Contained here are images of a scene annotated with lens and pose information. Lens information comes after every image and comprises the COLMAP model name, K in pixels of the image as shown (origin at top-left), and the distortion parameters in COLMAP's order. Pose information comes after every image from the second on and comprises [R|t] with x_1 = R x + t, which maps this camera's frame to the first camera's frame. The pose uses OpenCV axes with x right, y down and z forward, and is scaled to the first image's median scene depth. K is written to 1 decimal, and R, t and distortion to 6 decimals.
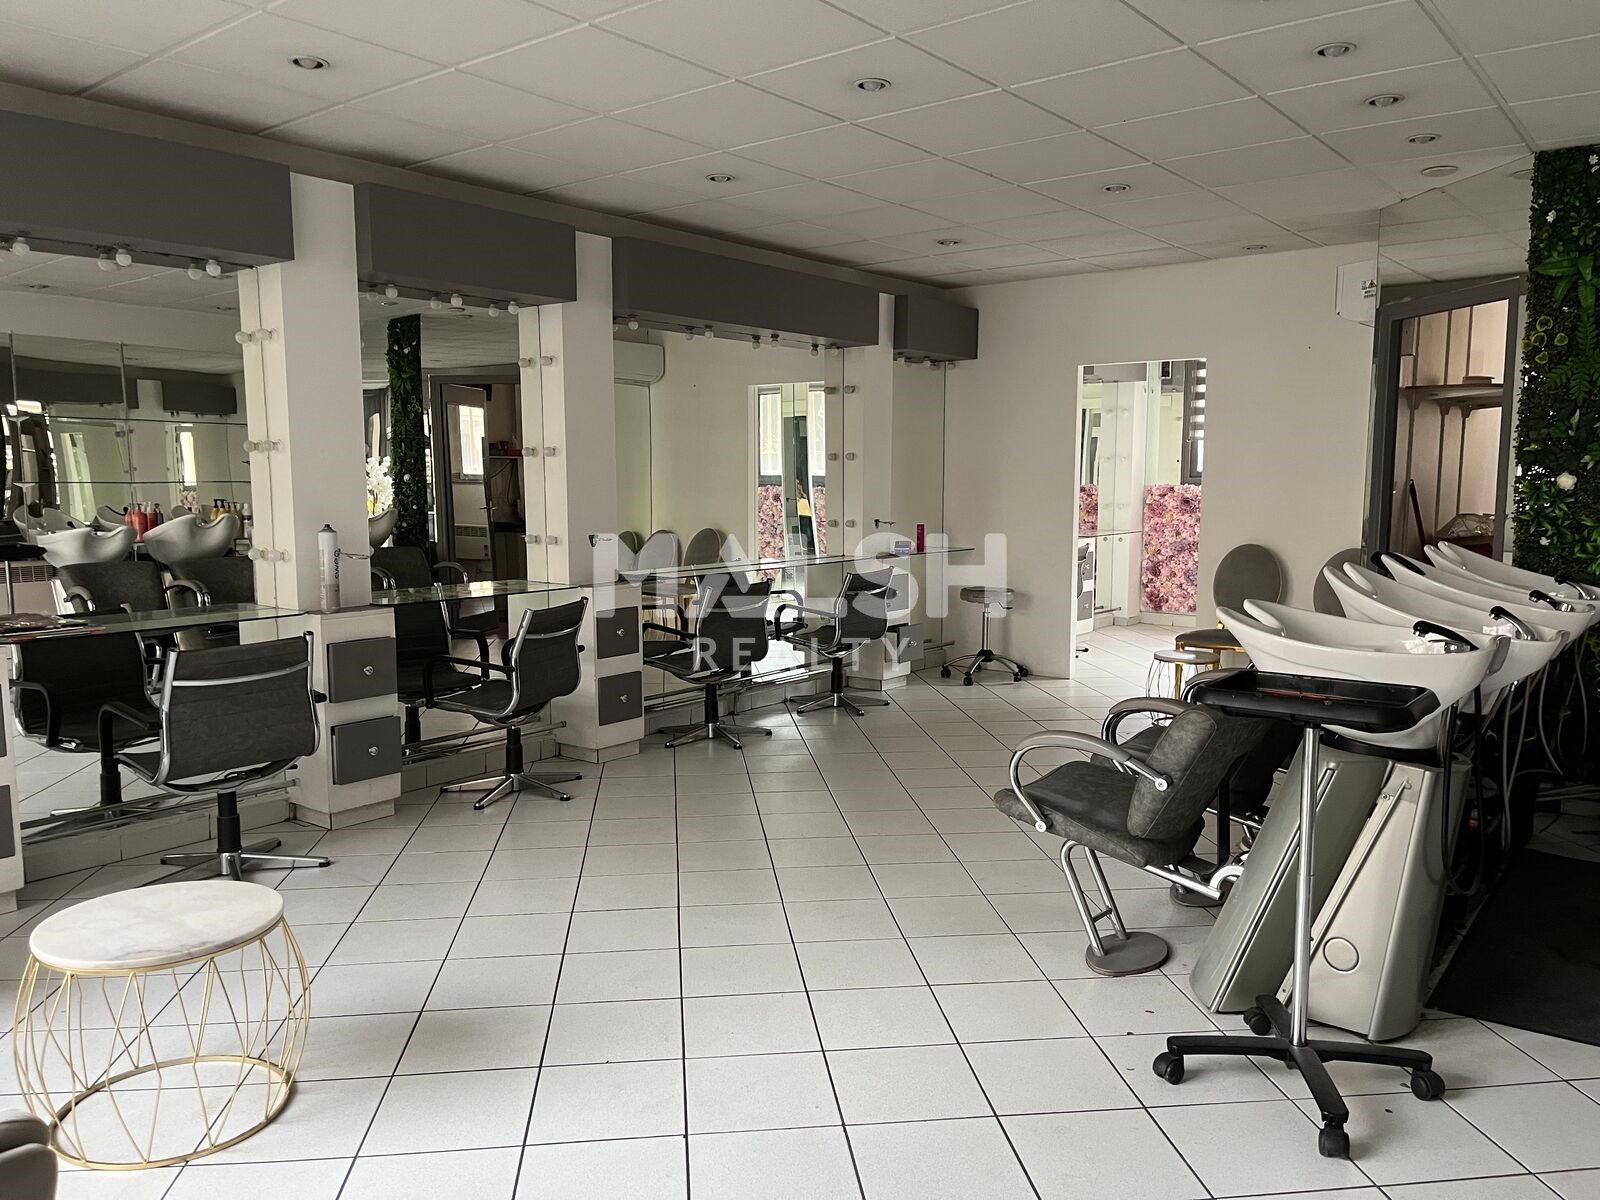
lens RADIAL K [[1205.5, 0, 801.4], [0, 1205.5, 602.7], [0, 0, 1]] dist [-0.002431, -0.000201]
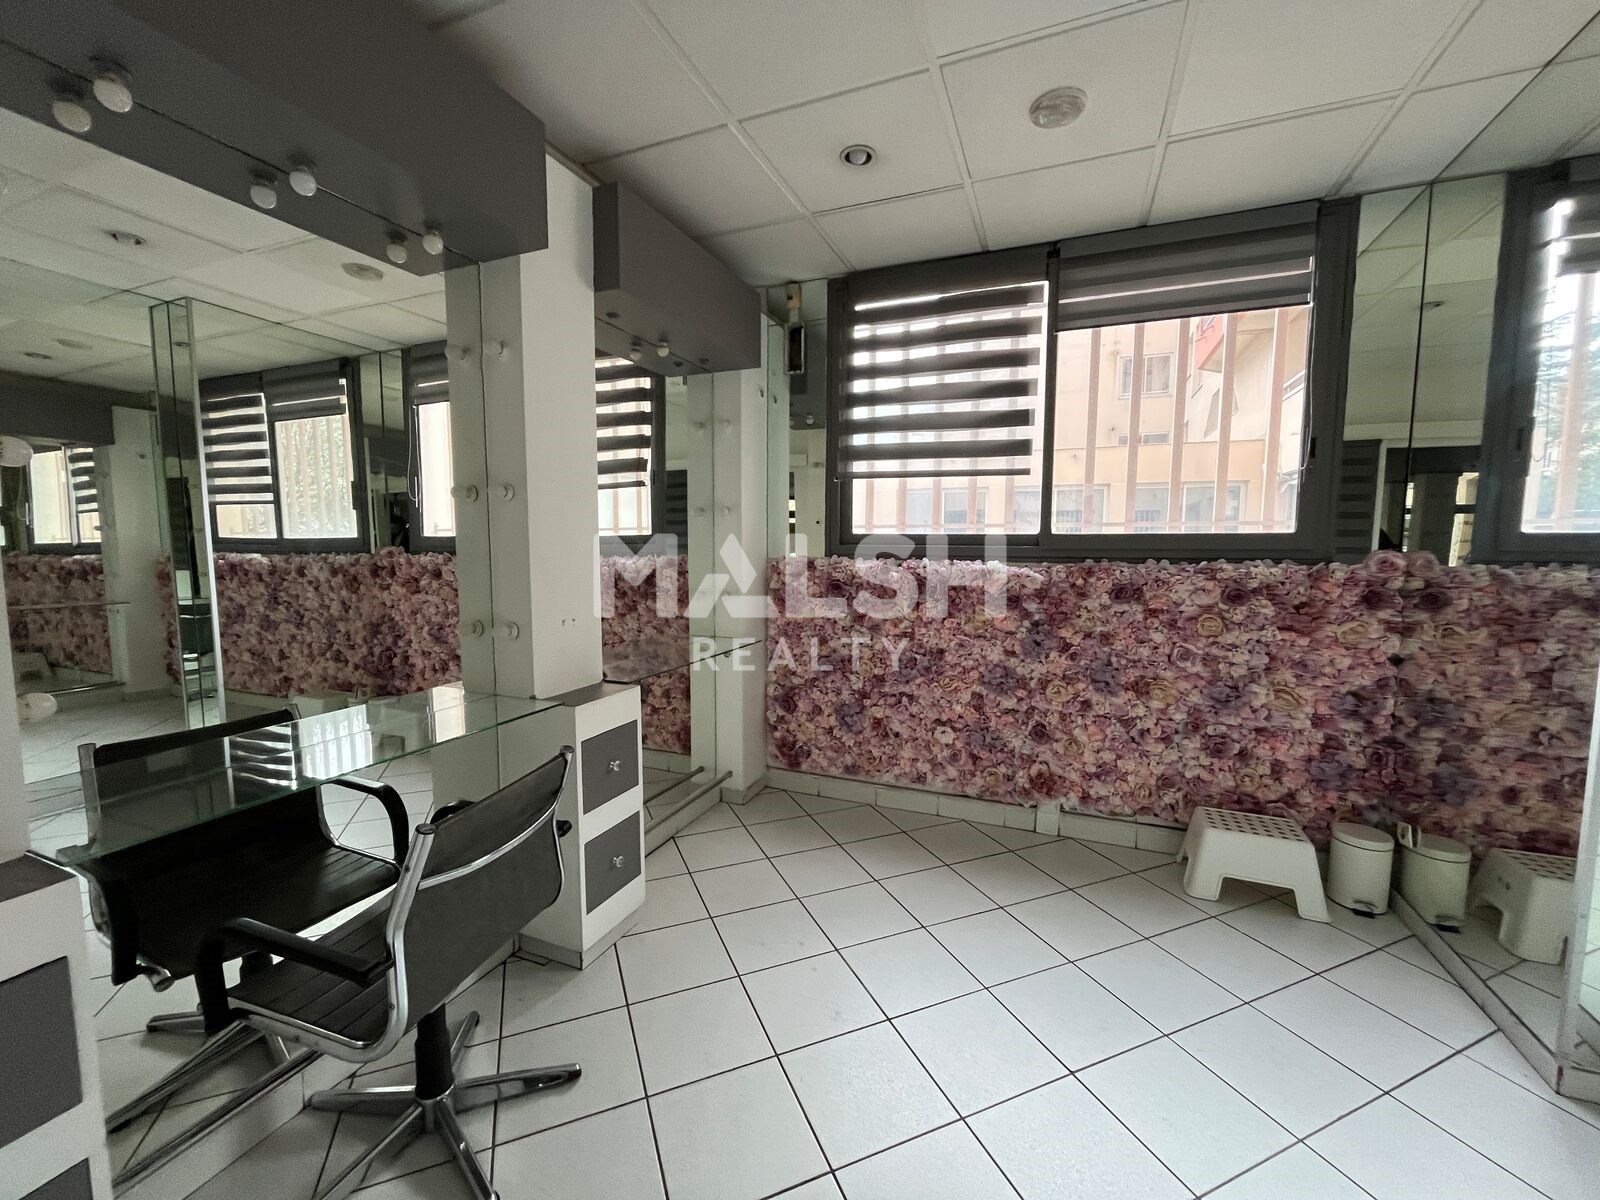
lens RADIAL K [[646.7, 0, 800.6], [0, 646.7, 603.4], [0, 0, 1]] dist [-0.000019, -0.000001]
pose [[0.958153, -0.019847, 0.285567, 0.209232], [0.027307, 0.999381, -0.022164, -0.068797], [-0.284950, 0.029035, 0.958103, 0.691460]]
